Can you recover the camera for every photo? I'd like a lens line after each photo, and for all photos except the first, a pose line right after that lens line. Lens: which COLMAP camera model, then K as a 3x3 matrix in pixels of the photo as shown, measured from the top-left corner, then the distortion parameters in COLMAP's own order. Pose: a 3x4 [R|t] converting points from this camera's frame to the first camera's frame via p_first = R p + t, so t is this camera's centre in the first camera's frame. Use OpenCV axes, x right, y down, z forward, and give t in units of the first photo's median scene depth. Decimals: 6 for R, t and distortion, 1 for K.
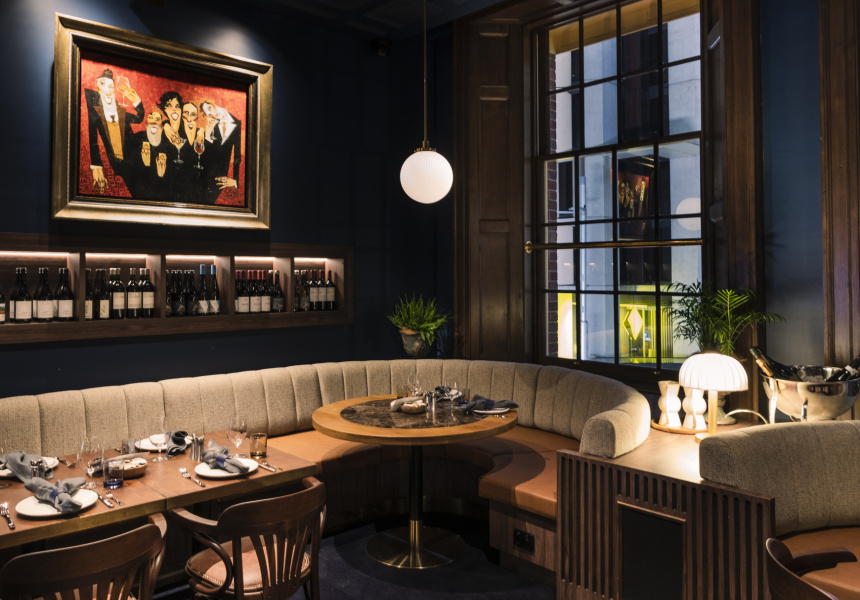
lens RADIAL K [[669.9, 0, 430.0], [0, 669.9, 276.8], [0, 0, 1]] dist [0.003576, -0.001569]
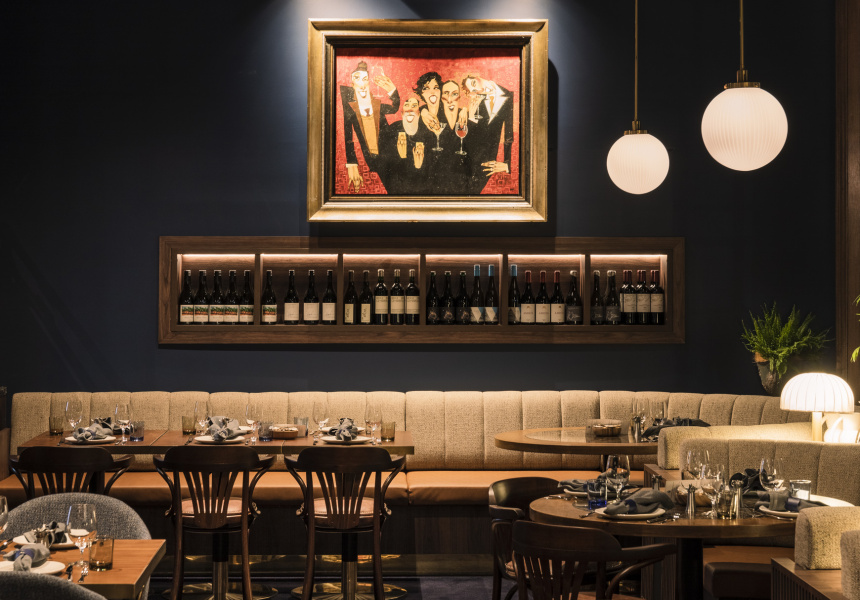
lens RADIAL K [[1780.3, 0, 430.0], [0, 1780.3, 300.0], [0, 0, 1]] dist [-0.040708, -0.042075]
pose [[0.739258, 0.010240, -0.673345, 1.211917], [-0.000637, 0.999895, 0.014506, -0.006621], [0.673422, -0.010295, 0.739186, -0.755042]]
